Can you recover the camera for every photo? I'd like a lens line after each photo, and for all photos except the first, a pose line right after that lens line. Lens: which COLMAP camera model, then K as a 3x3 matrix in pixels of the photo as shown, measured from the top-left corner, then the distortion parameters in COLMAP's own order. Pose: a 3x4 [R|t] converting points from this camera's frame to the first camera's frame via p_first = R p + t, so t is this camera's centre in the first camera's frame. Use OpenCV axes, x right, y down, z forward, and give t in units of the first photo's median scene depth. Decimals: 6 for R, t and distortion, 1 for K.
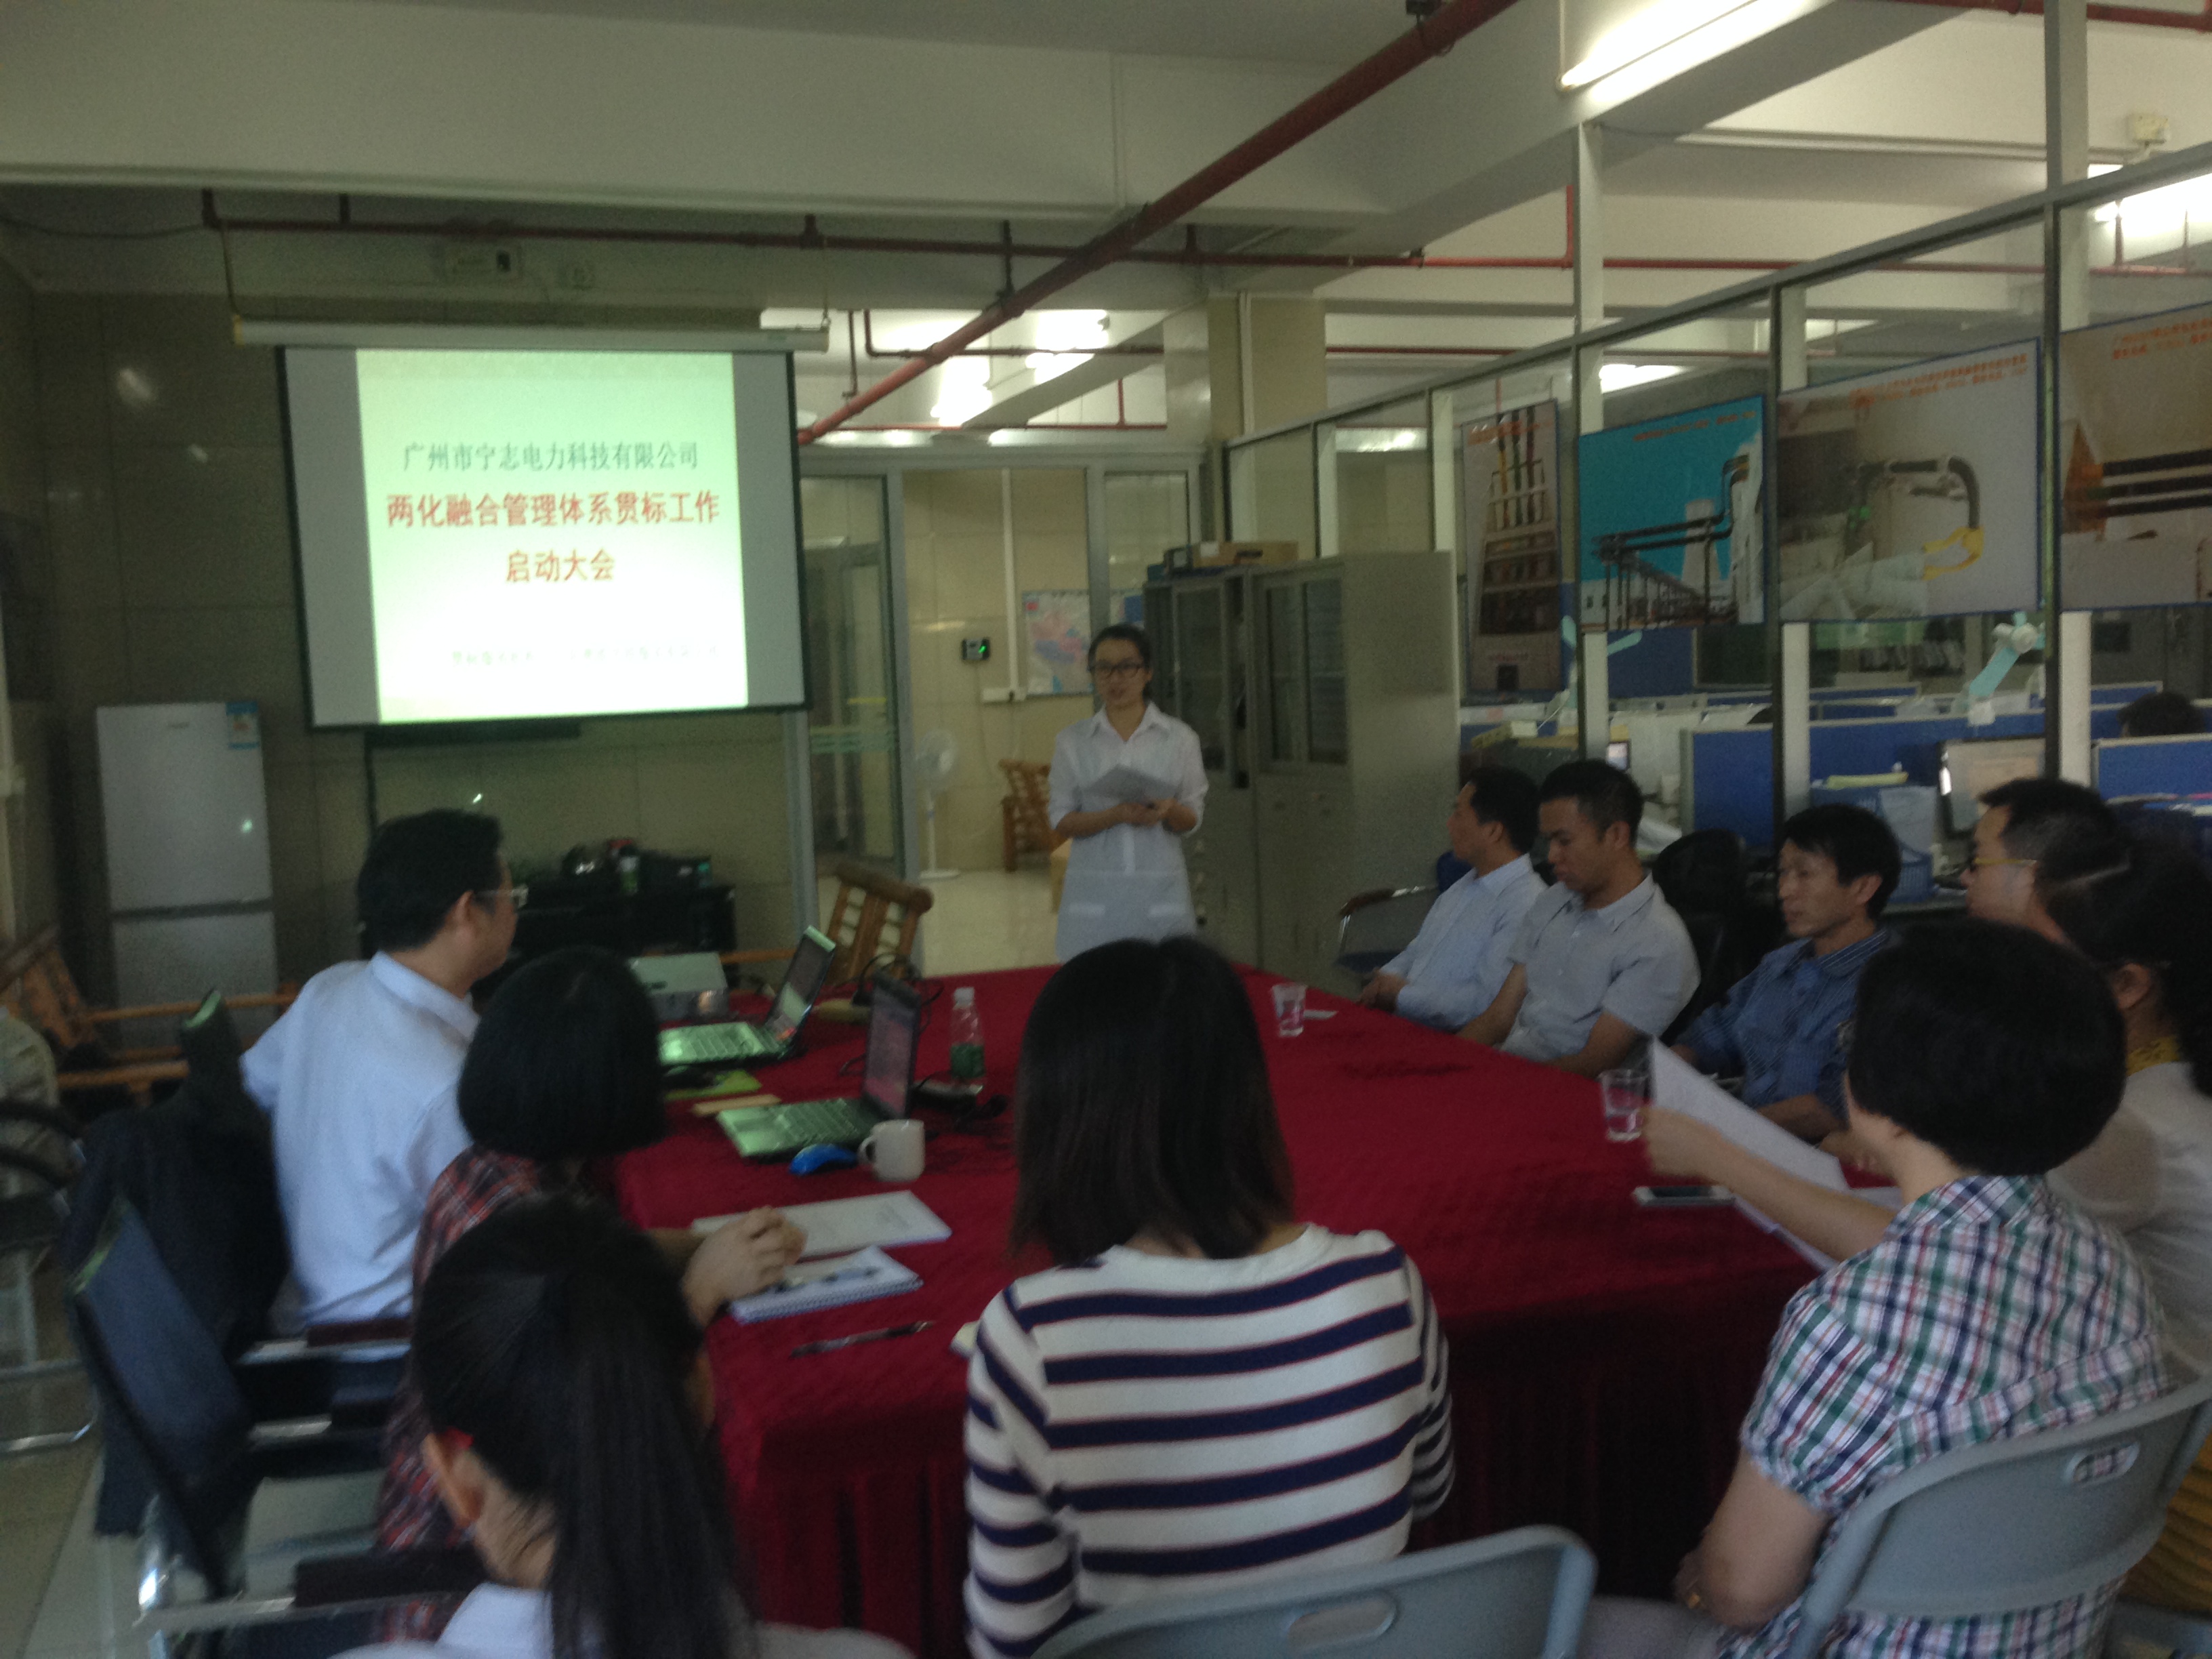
lens RADIAL K [[2051.9, 0, 1105.0], [0, 2051.9, 829.4], [0, 0, 1]] dist [0.052626, 0.000000]
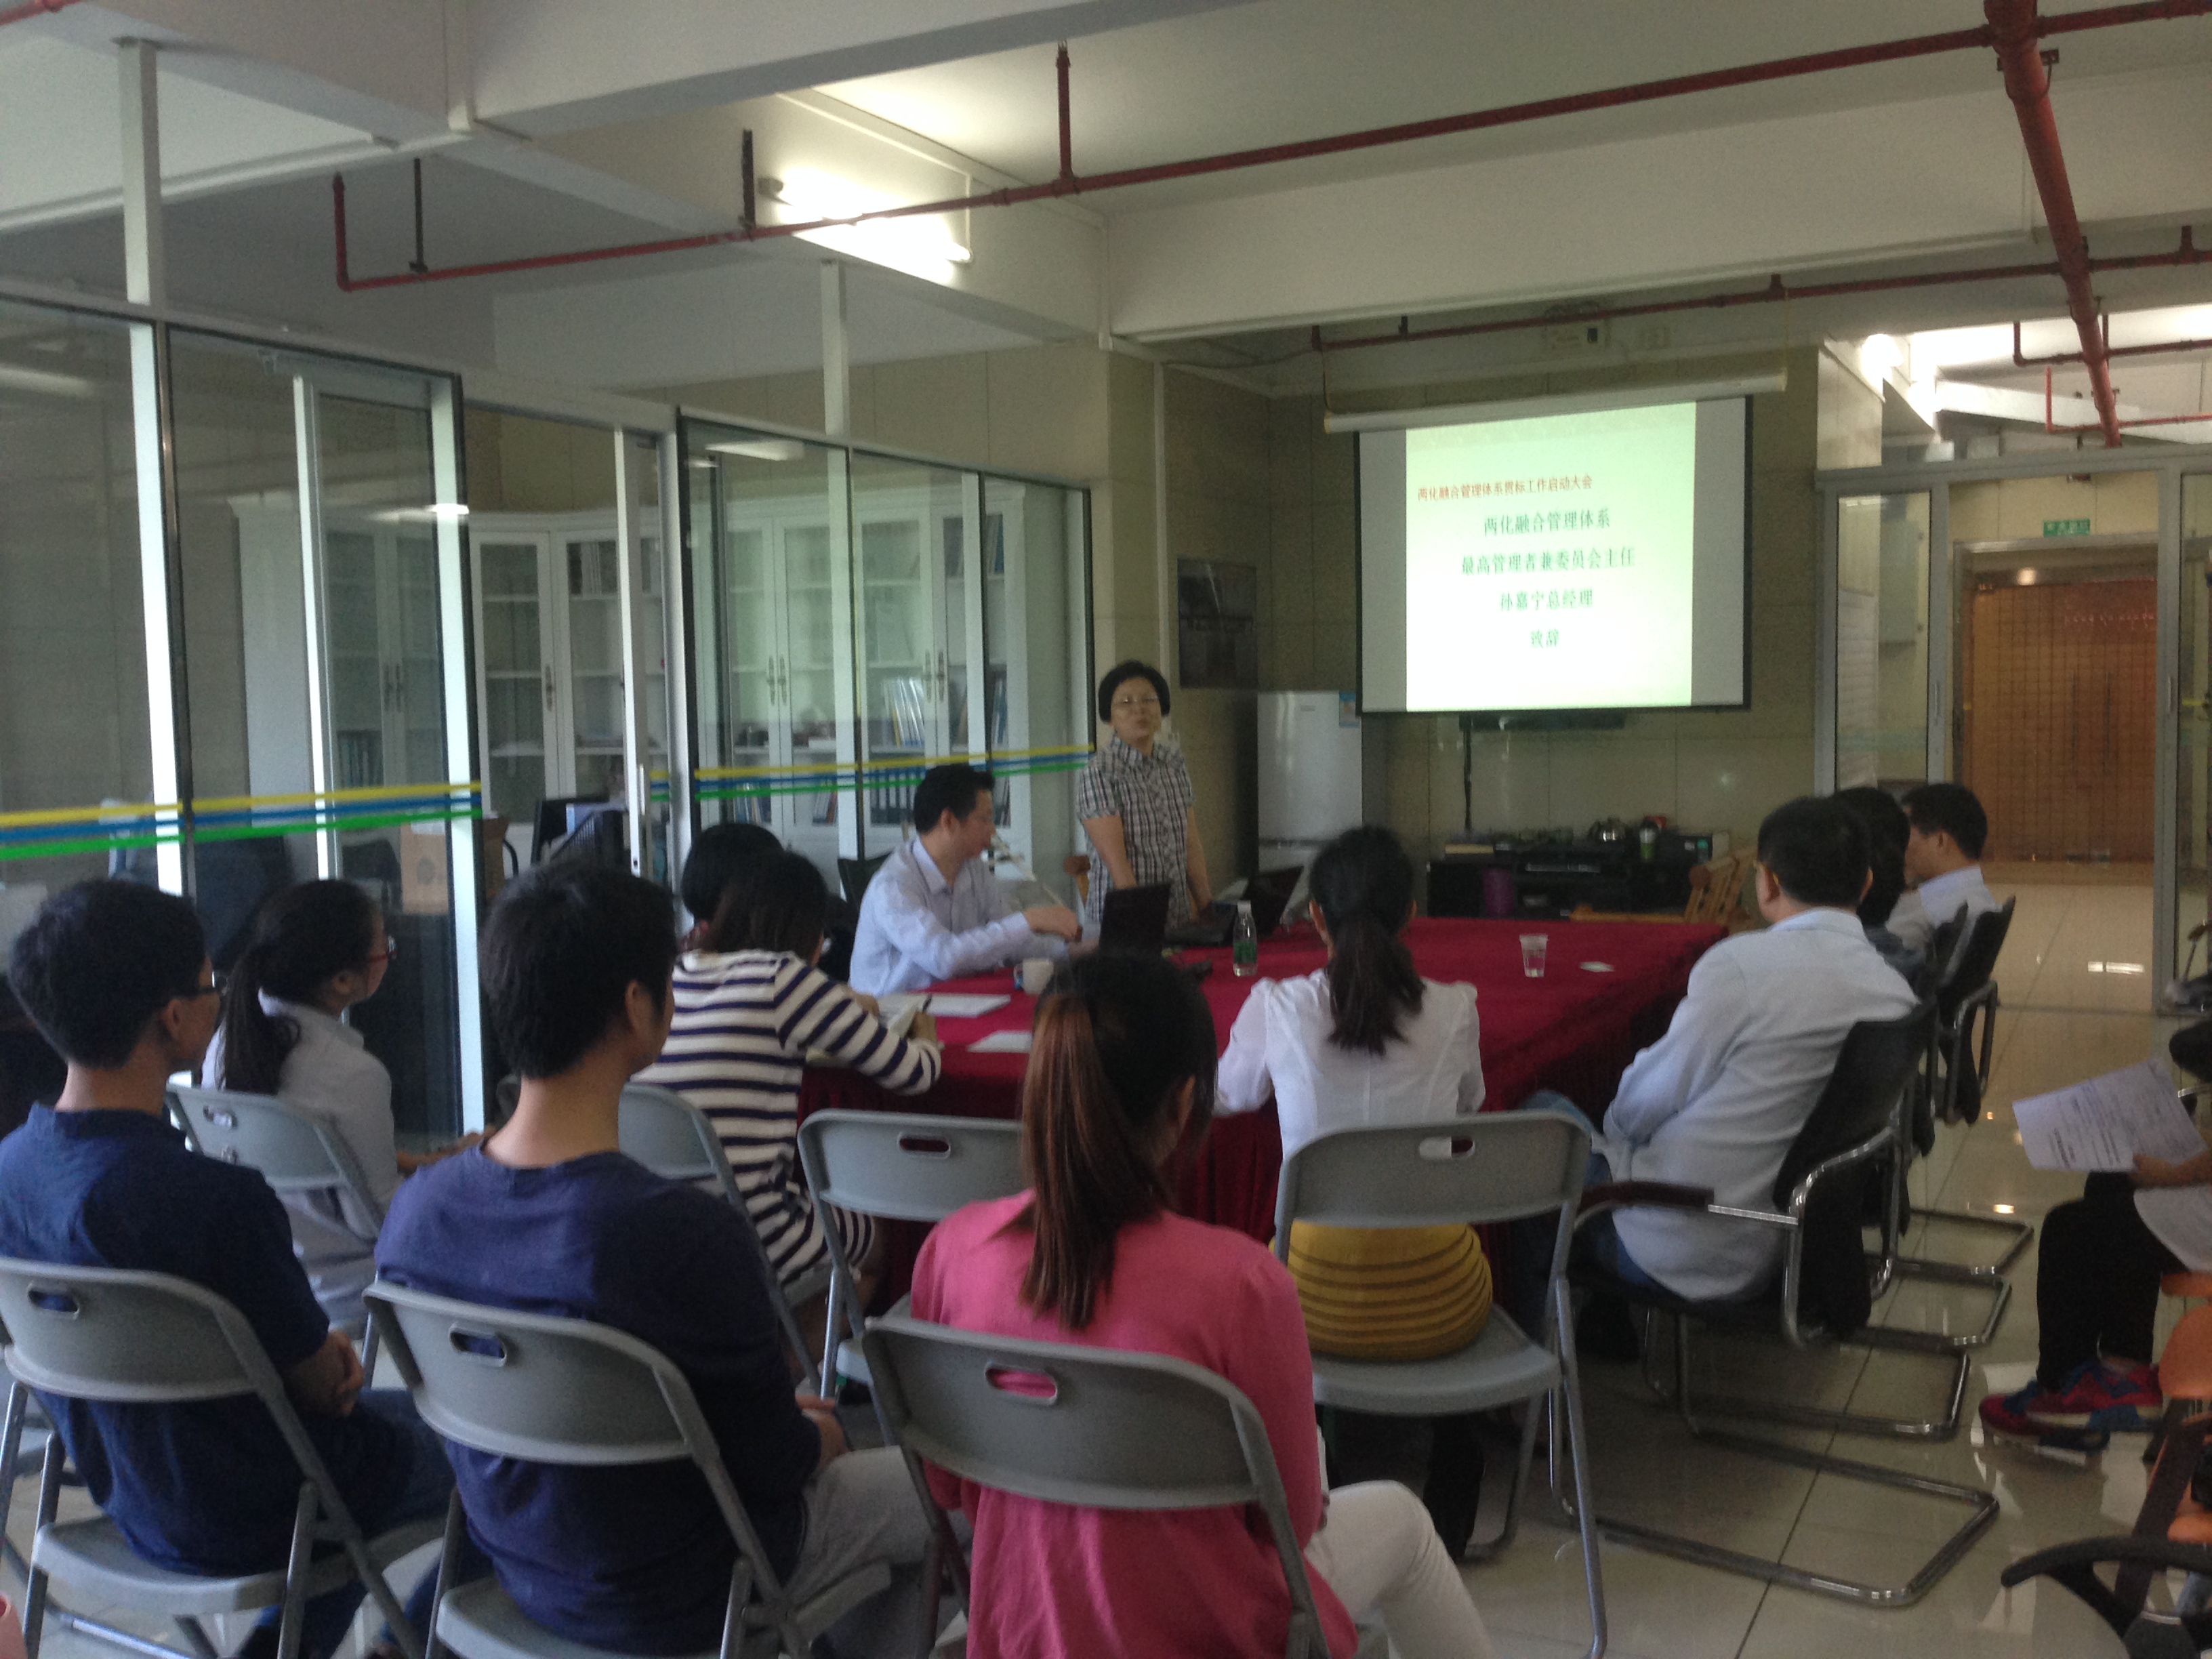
lens RADIAL K [[2051.9, 0, 1102.7], [0, 2051.9, 813.9], [0, 0, 1]] dist [0.052626, 0.000000]
pose [[0.682841, 0.065570, -0.727619, 0.480902], [-0.067522, 0.997365, 0.026512, -0.007261], [0.727440, 0.031027, 0.685469, -0.037637]]
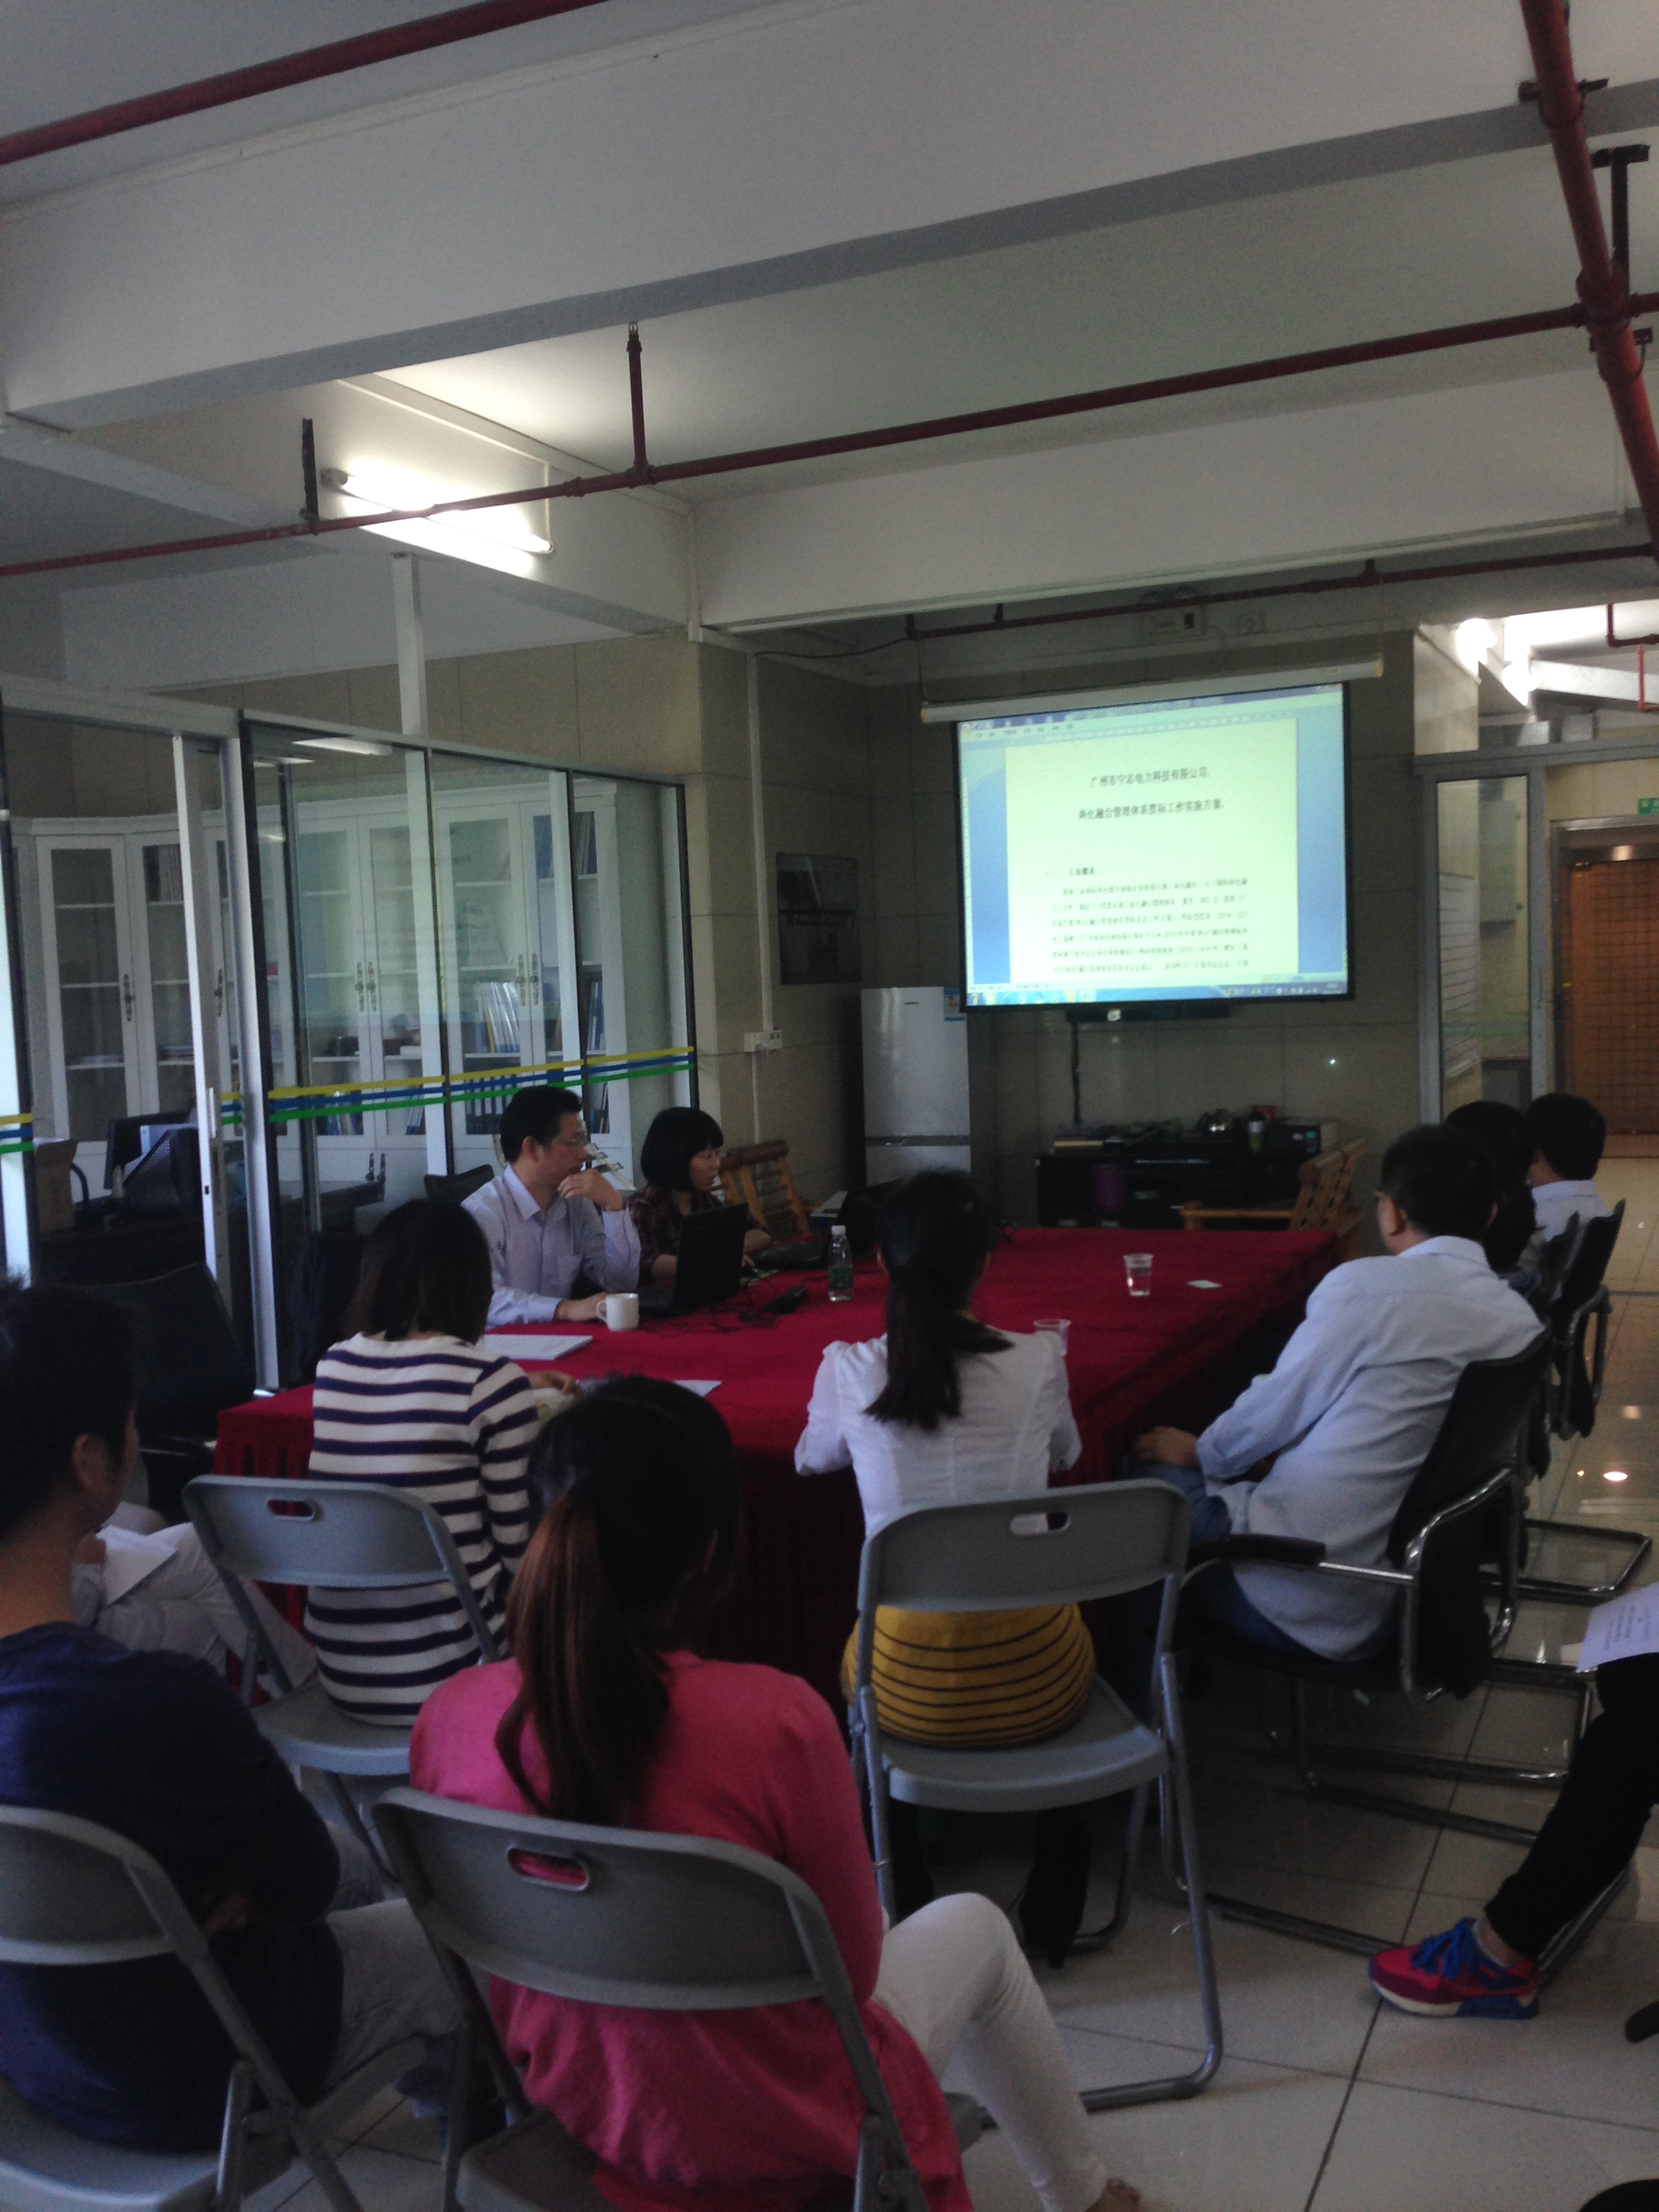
lens RADIAL K [[2051.9, 0, 816.7], [0, 2051.9, 1111.0], [0, 0, 1]] dist [0.052626, 0.000000]
pose [[0.717672, 0.053632, -0.694313, 0.464721], [-0.045430, 0.998512, 0.030171, -0.019073], [0.694898, 0.009889, 0.719040, -0.009142]]
